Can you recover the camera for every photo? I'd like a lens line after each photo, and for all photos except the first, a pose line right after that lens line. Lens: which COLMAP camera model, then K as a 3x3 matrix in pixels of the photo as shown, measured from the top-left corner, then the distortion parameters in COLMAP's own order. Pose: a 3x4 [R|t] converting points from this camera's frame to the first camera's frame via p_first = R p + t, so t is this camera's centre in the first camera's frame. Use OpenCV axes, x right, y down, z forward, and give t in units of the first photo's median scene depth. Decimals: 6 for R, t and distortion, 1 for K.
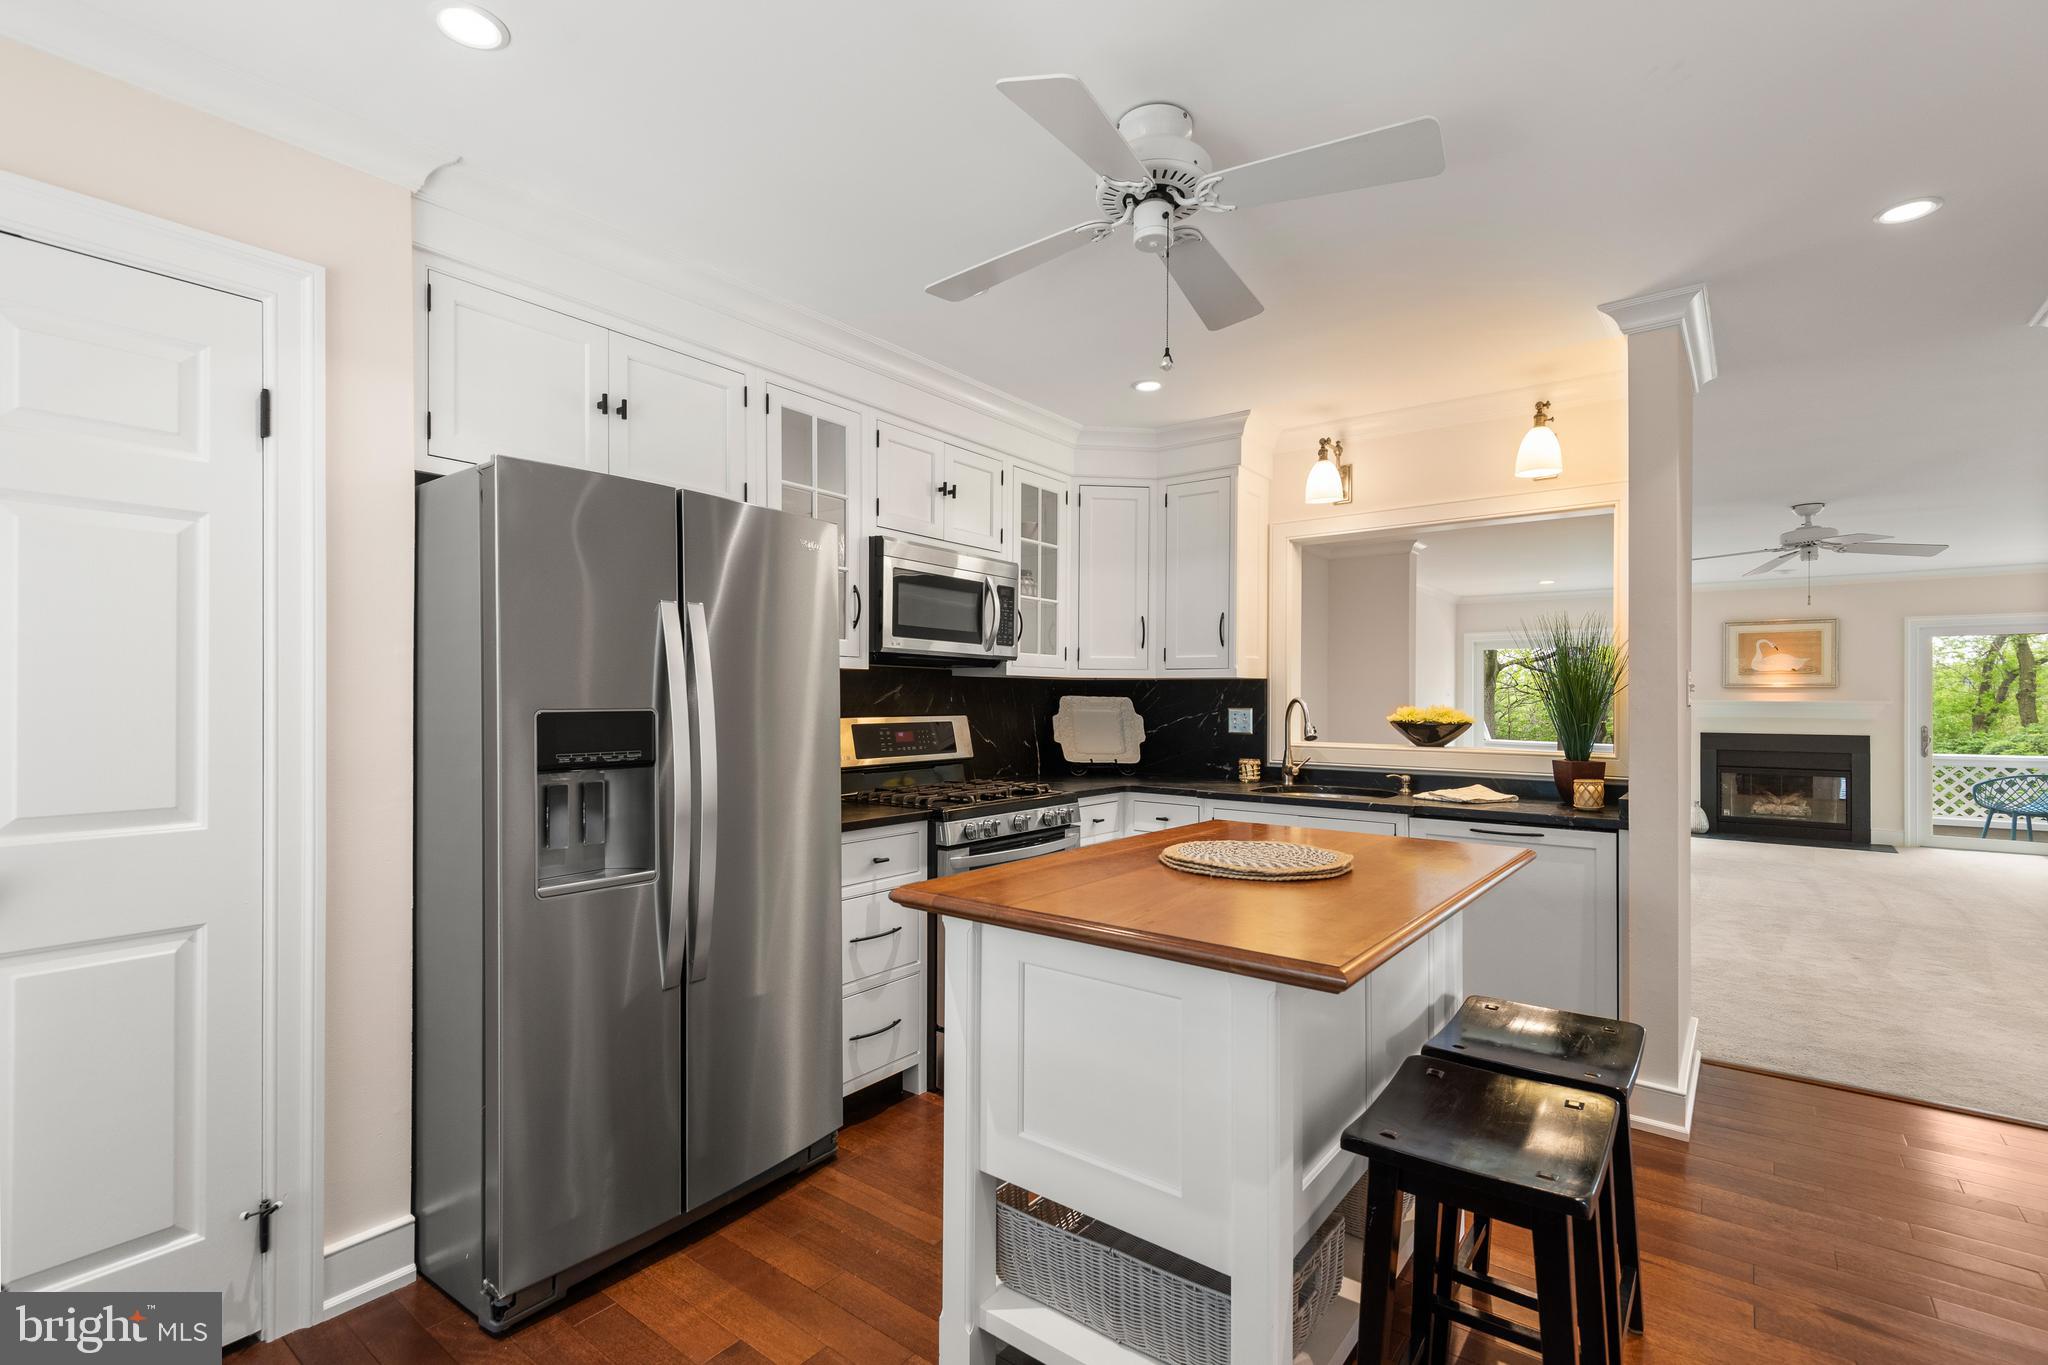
lens RADIAL K [[935.7, 0, 1034.2], [0, 935.7, 696.2], [0, 0, 1]] dist [0.007327, -0.001828]
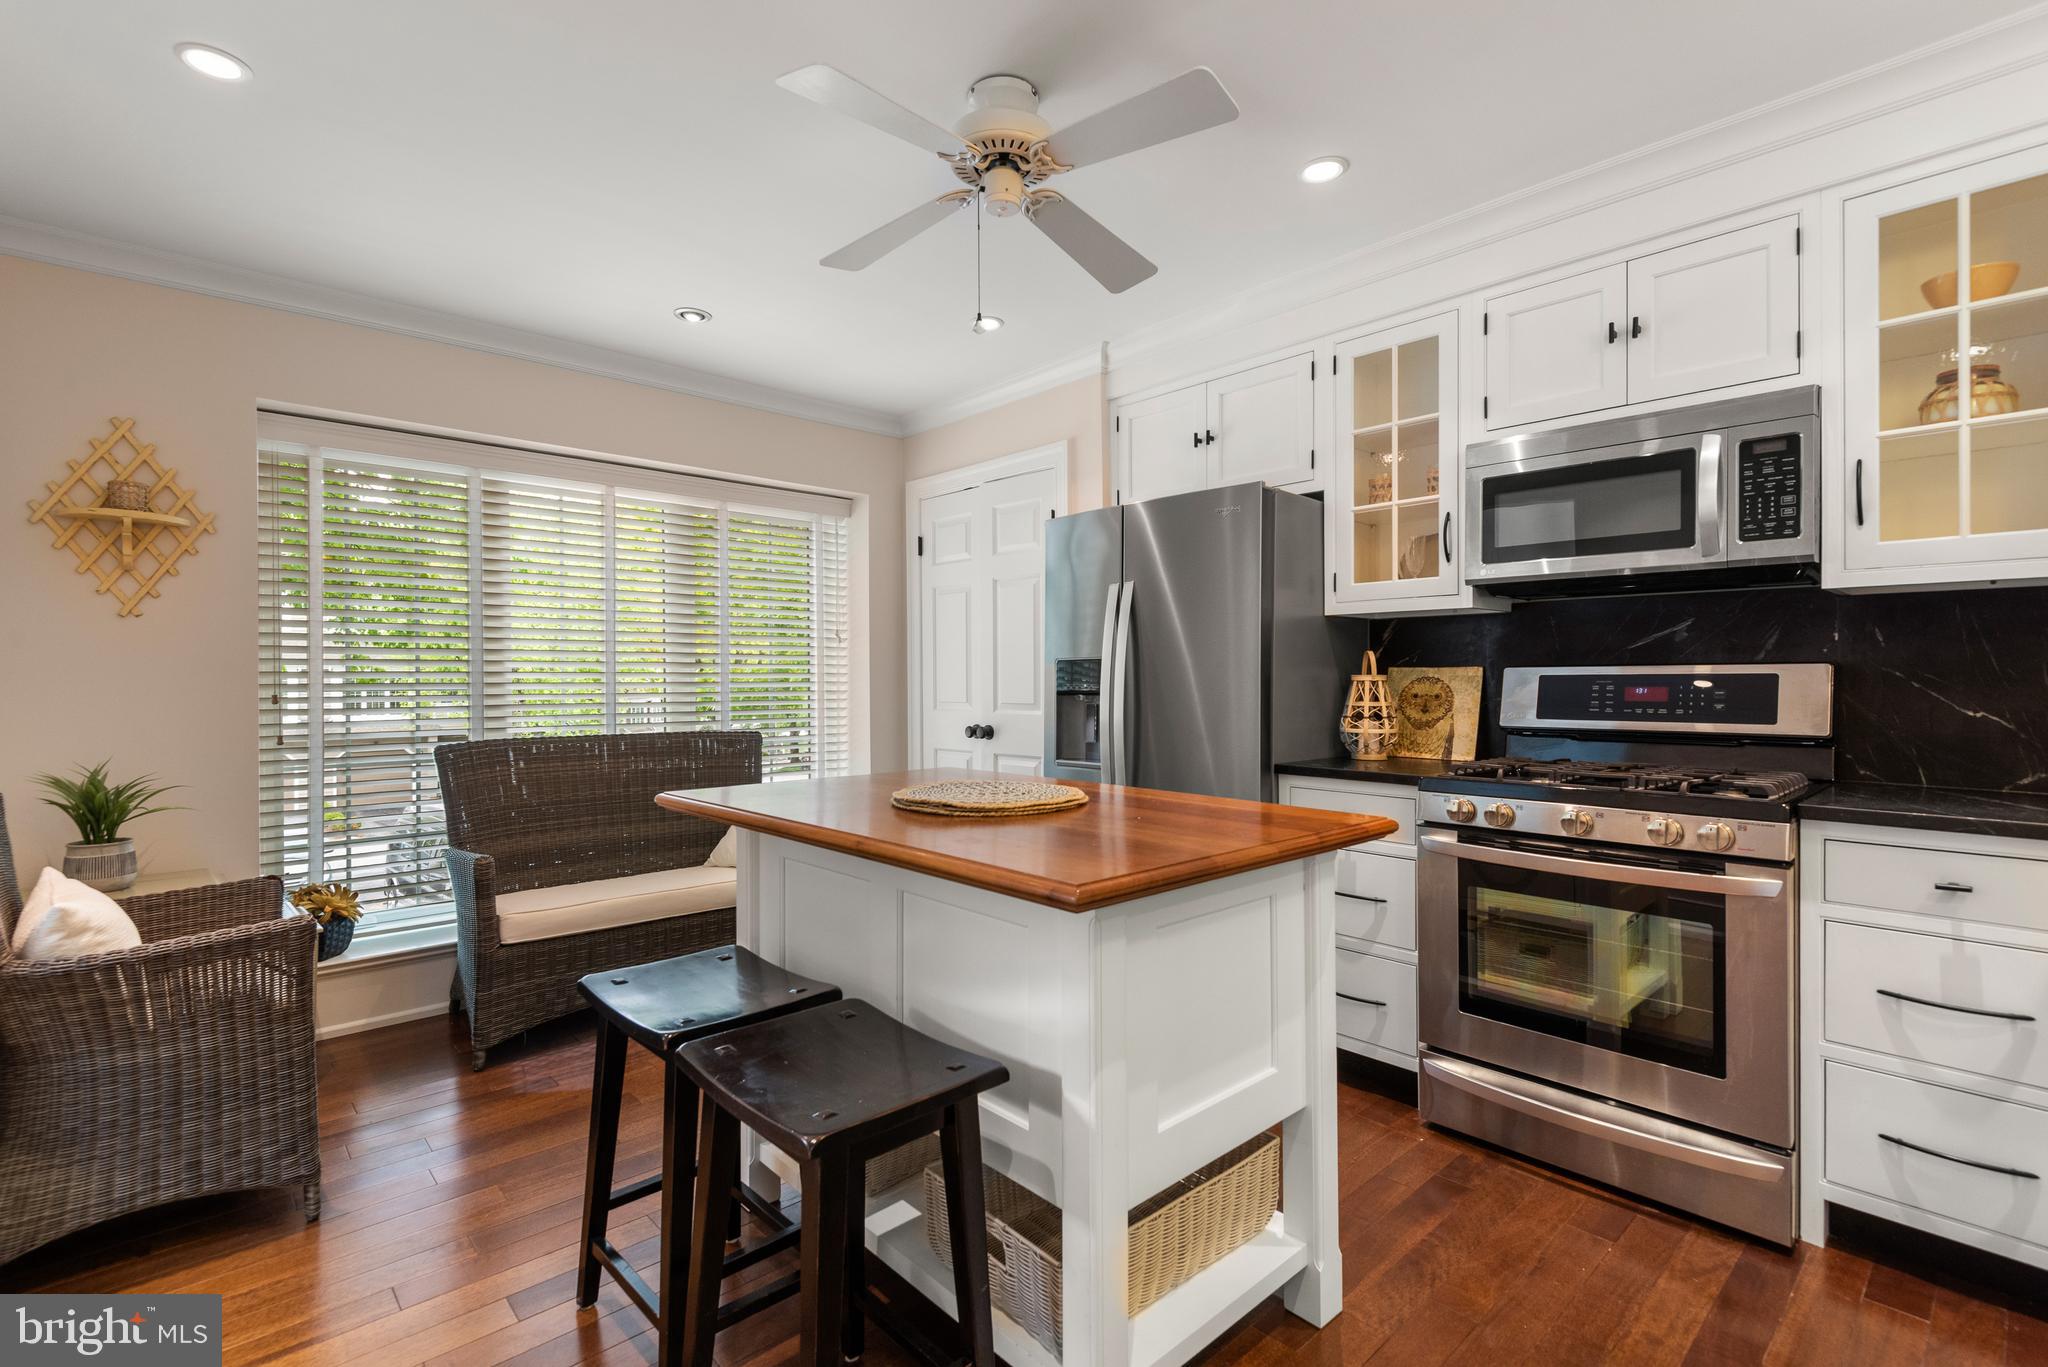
lens RADIAL K [[935.7, 0, 973.1], [0, 935.7, 677.4], [0, 0, 1]] dist [0.007327, -0.001828]
pose [[-0.218574, -0.004543, -0.975810, 0.549717], [0.005516, 0.999967, -0.005891, 0.027059], [0.975805, -0.006671, -0.218542, 0.555202]]
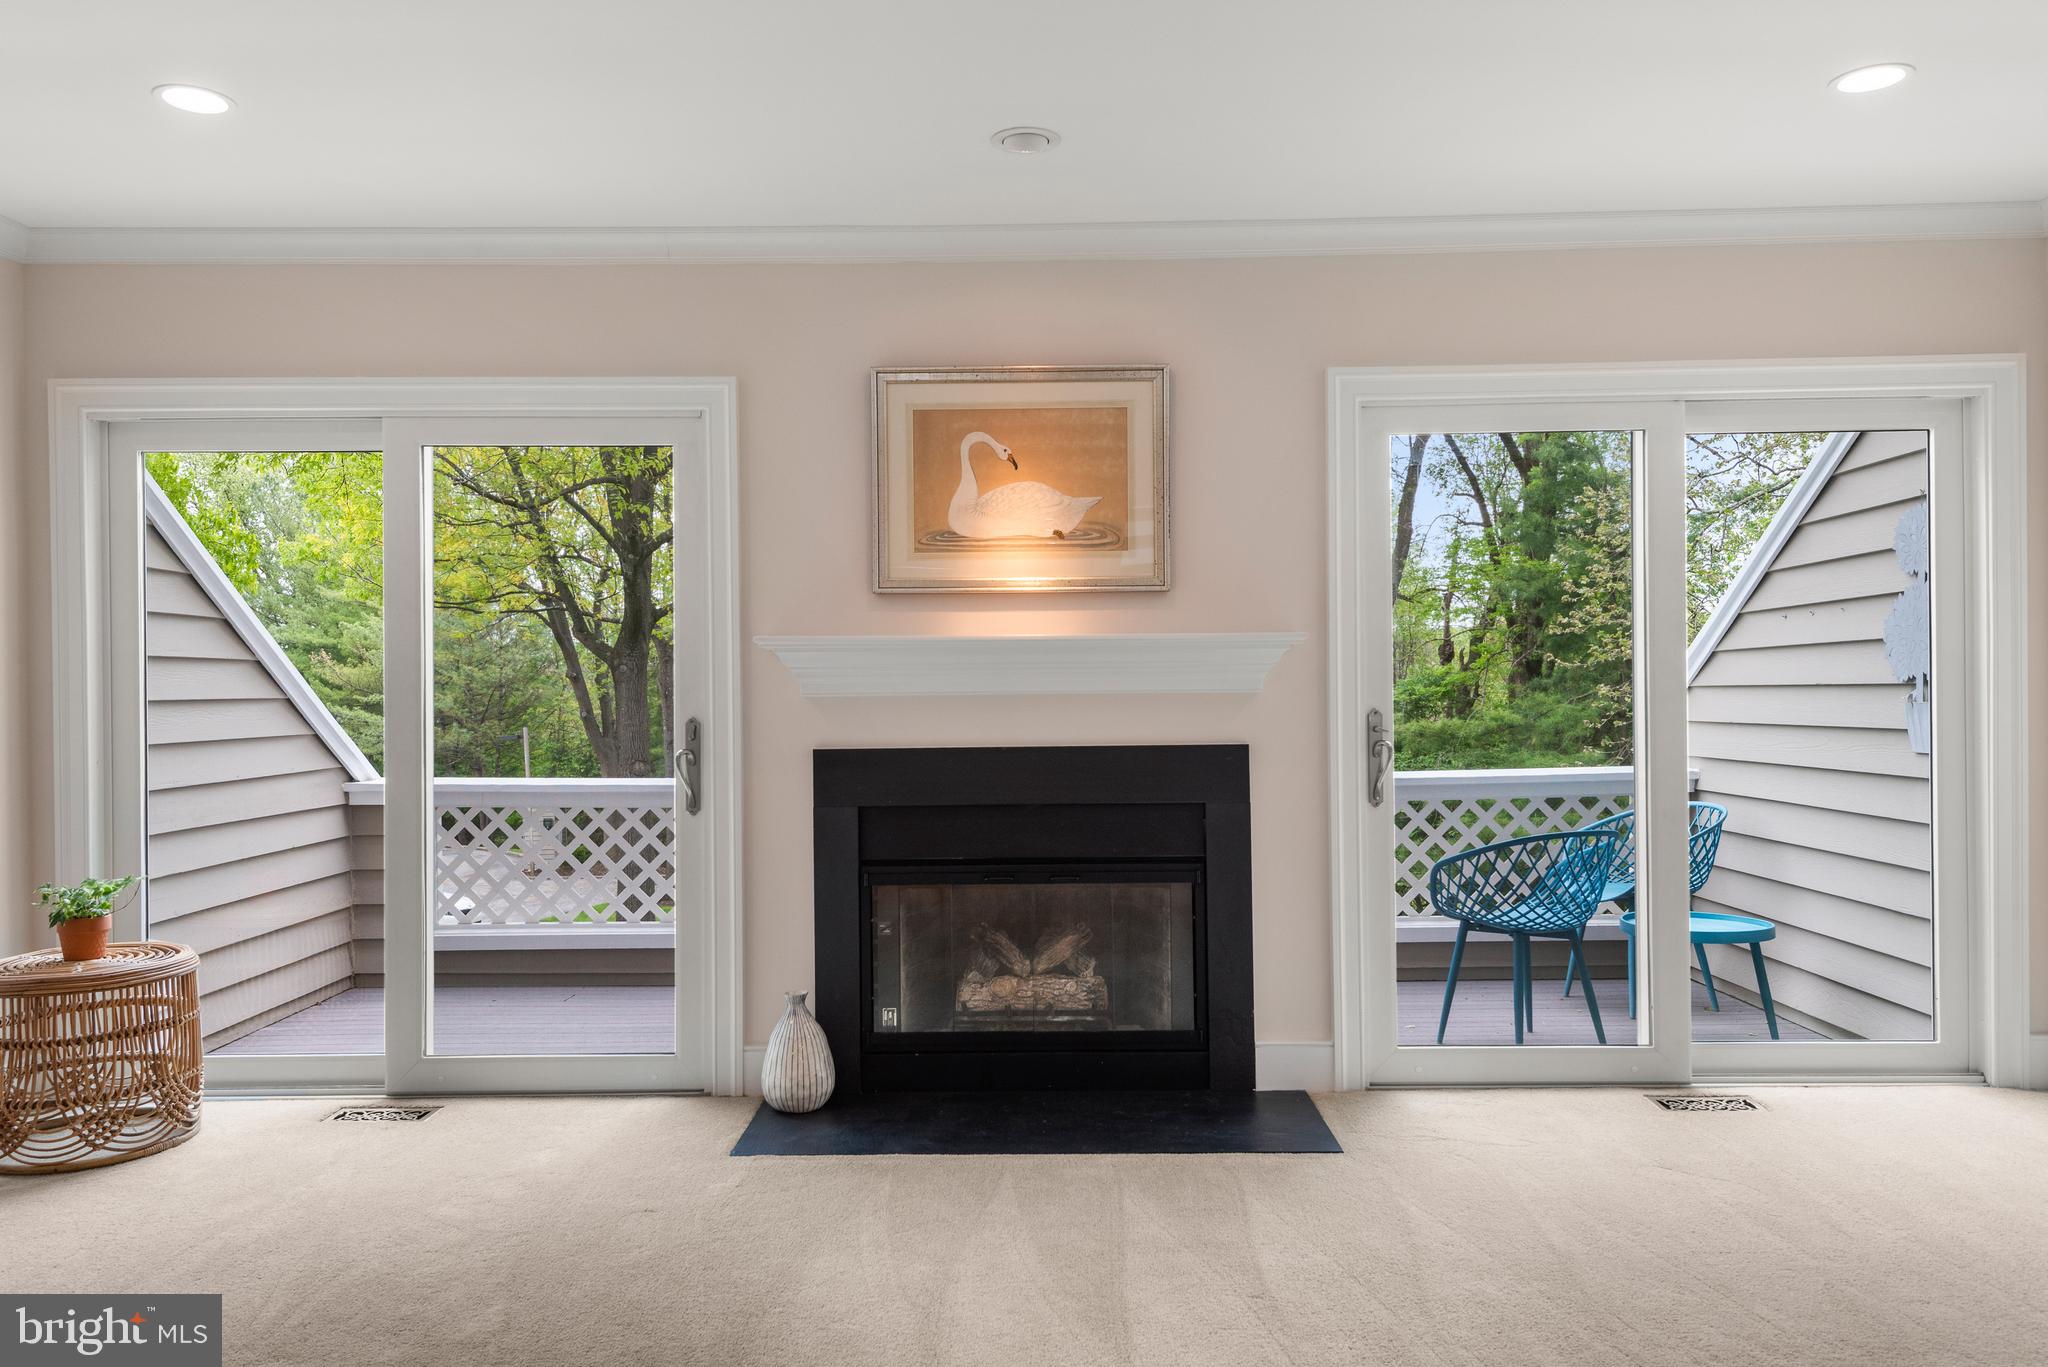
lens RADIAL K [[1432.1, 0, 1034.1], [0, 1432.1, 683.6], [0, 0, 1]] dist [0.012927, 0.000801]
pose [[0.795461, -0.013512, 0.605855, 1.095009], [0.012071, 0.999906, 0.006451, 0.036257], [-0.605885, 0.002182, 0.795549, 1.338042]]
